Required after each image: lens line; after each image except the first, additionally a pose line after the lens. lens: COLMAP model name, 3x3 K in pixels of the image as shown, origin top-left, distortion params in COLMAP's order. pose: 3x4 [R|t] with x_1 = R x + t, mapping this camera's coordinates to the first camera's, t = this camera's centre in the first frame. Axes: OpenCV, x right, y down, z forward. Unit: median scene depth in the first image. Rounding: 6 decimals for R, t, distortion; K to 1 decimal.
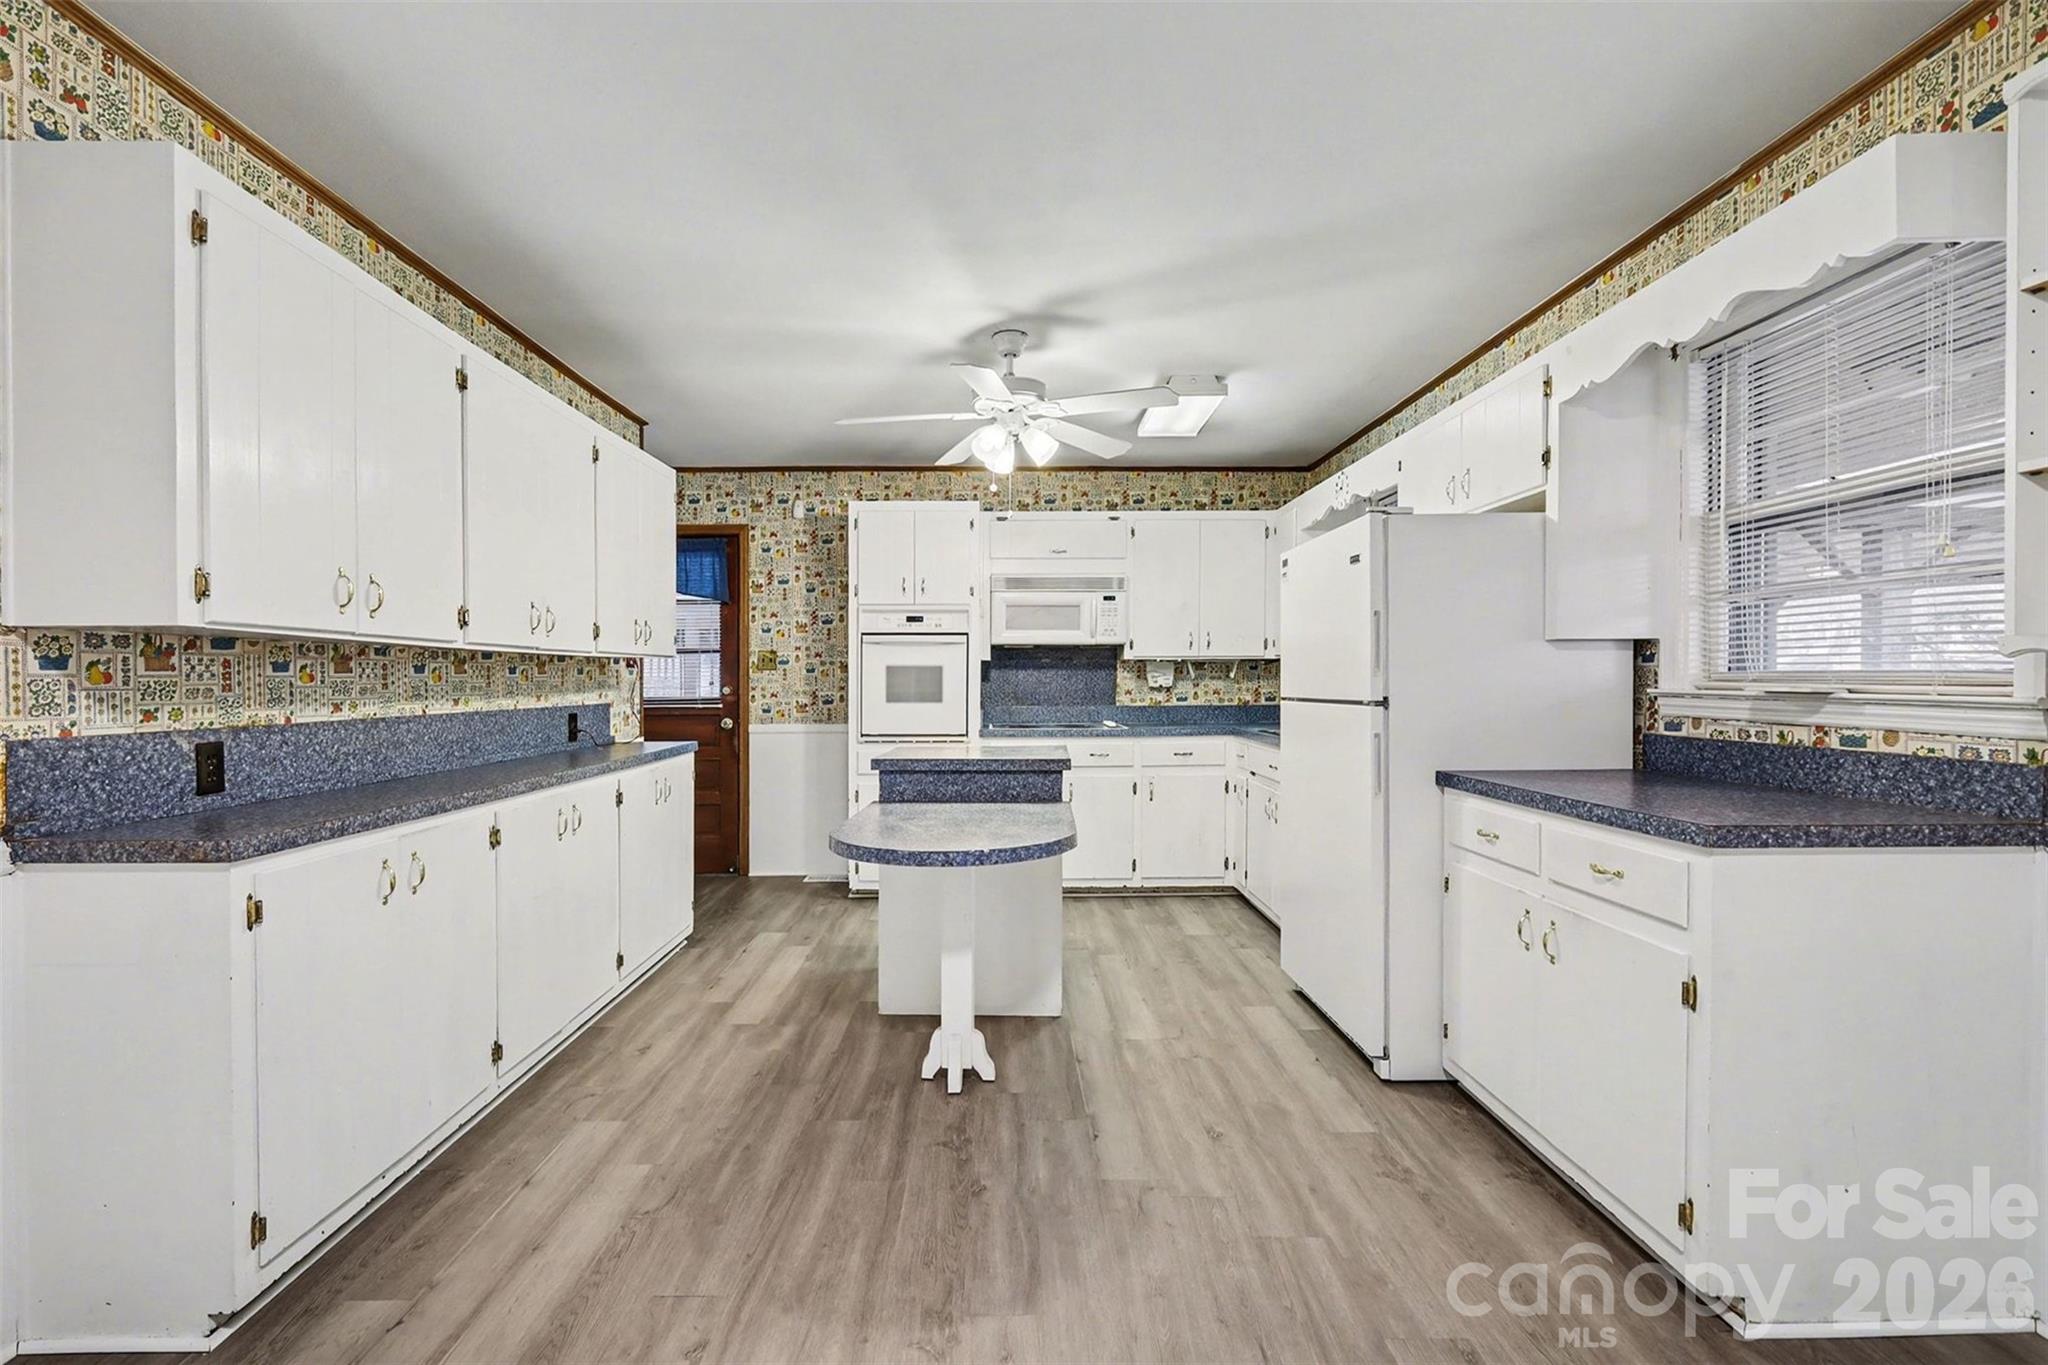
lens RADIAL K [[901.1, 0, 1010.2], [0, 901.1, 714.5], [0, 0, 1]] dist [0.004473, 0.000040]
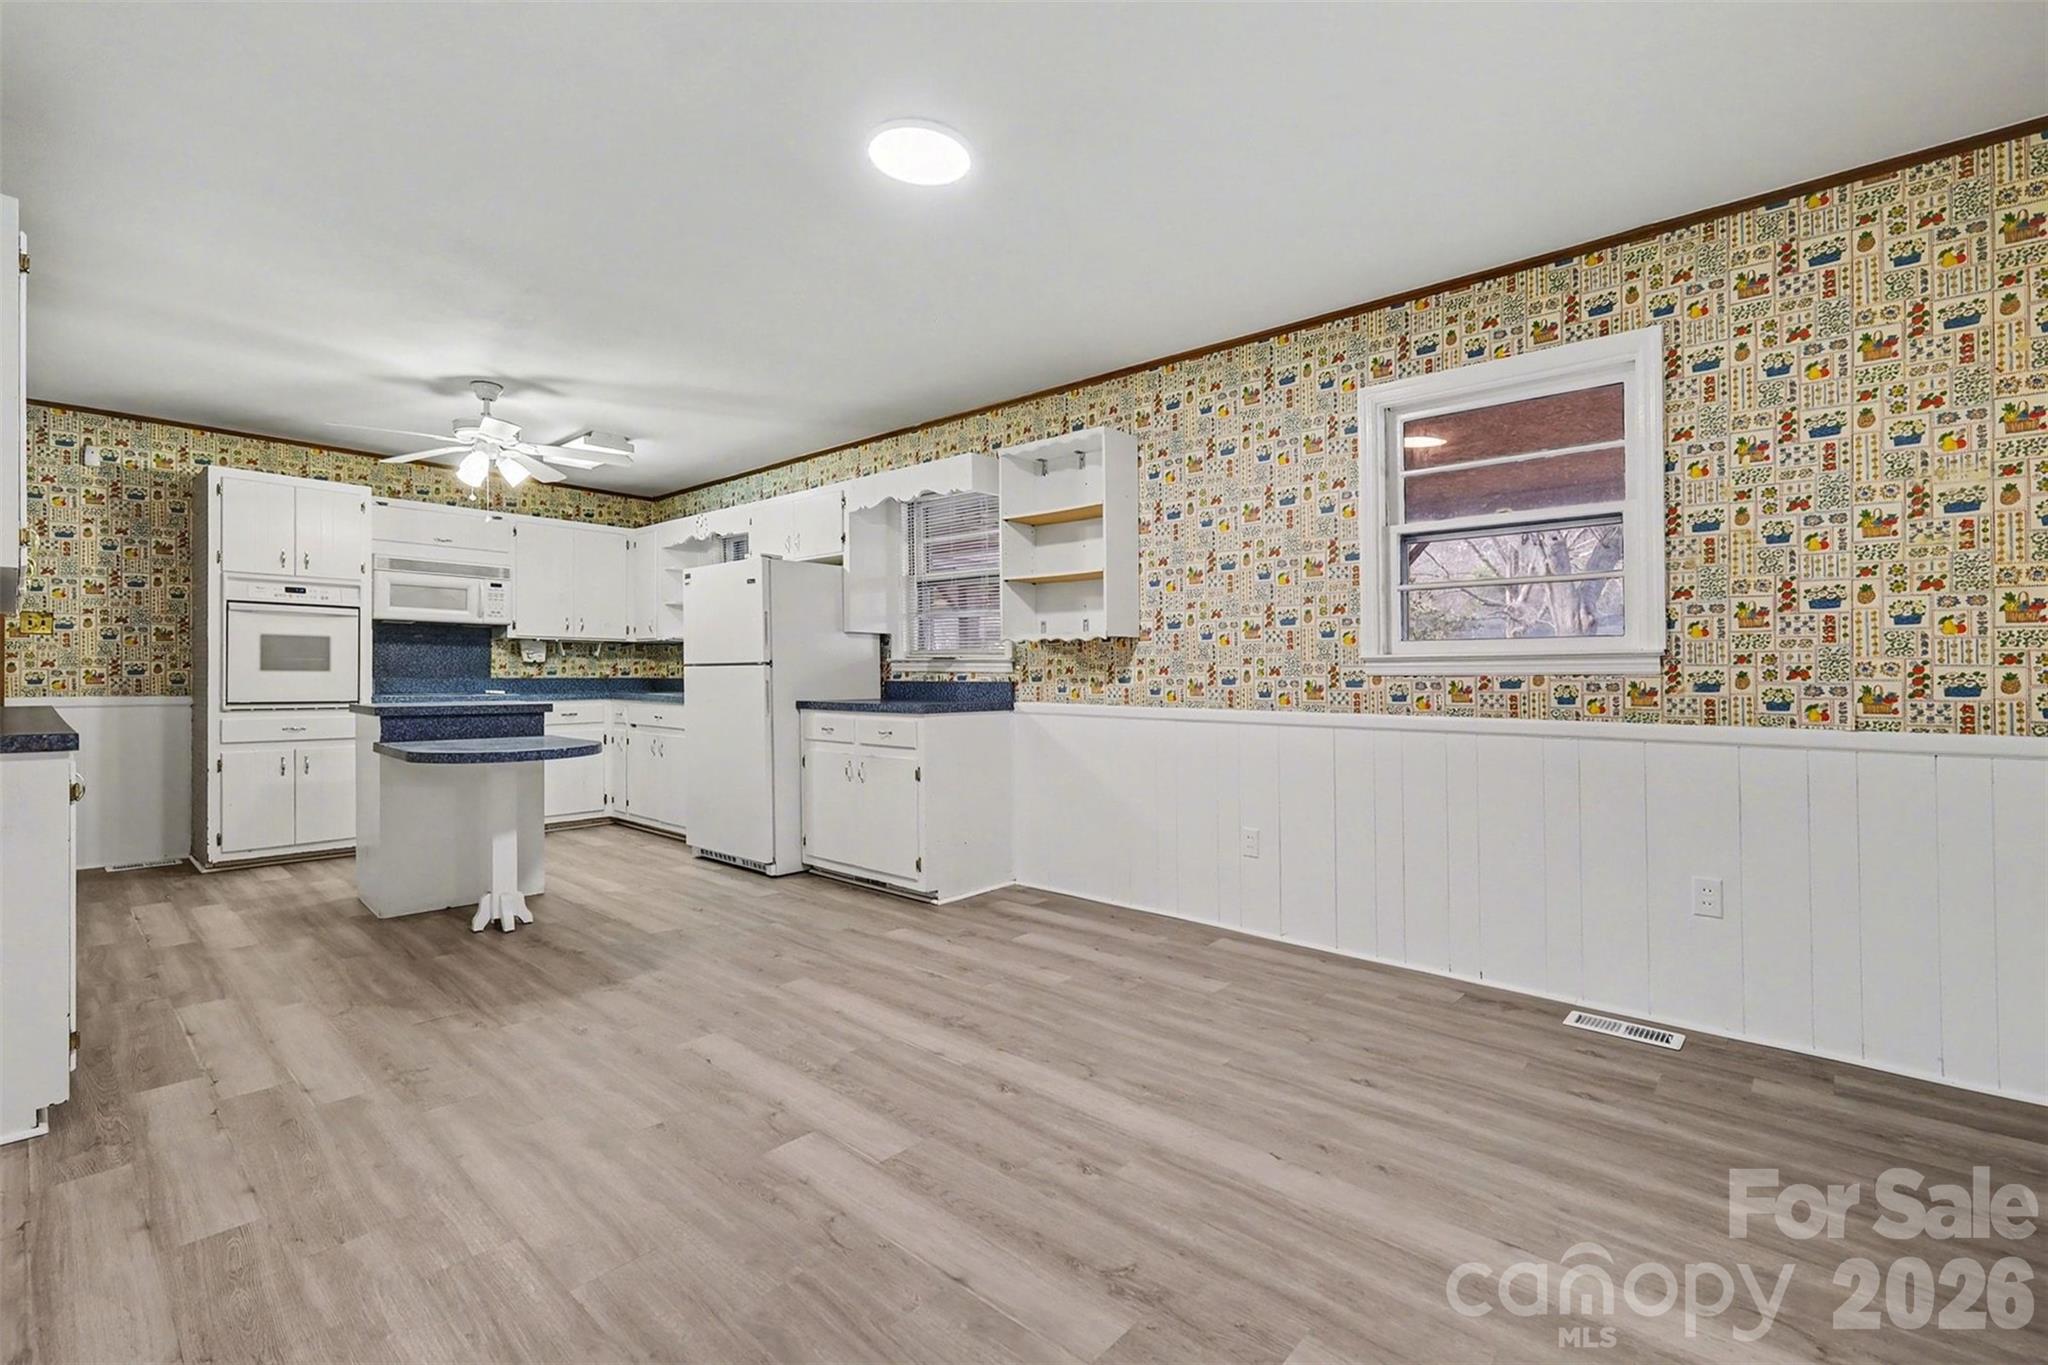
lens RADIAL K [[901.1, 0, 1024.9], [0, 901.1, 680.2], [0, 0, 1]] dist [0.004473, 0.000040]
pose [[0.671632, 0.004360, 0.740872, -0.440800], [0.022202, 0.999415, -0.026009, 0.060404], [-0.740552, 0.033917, 0.671142, -0.441115]]
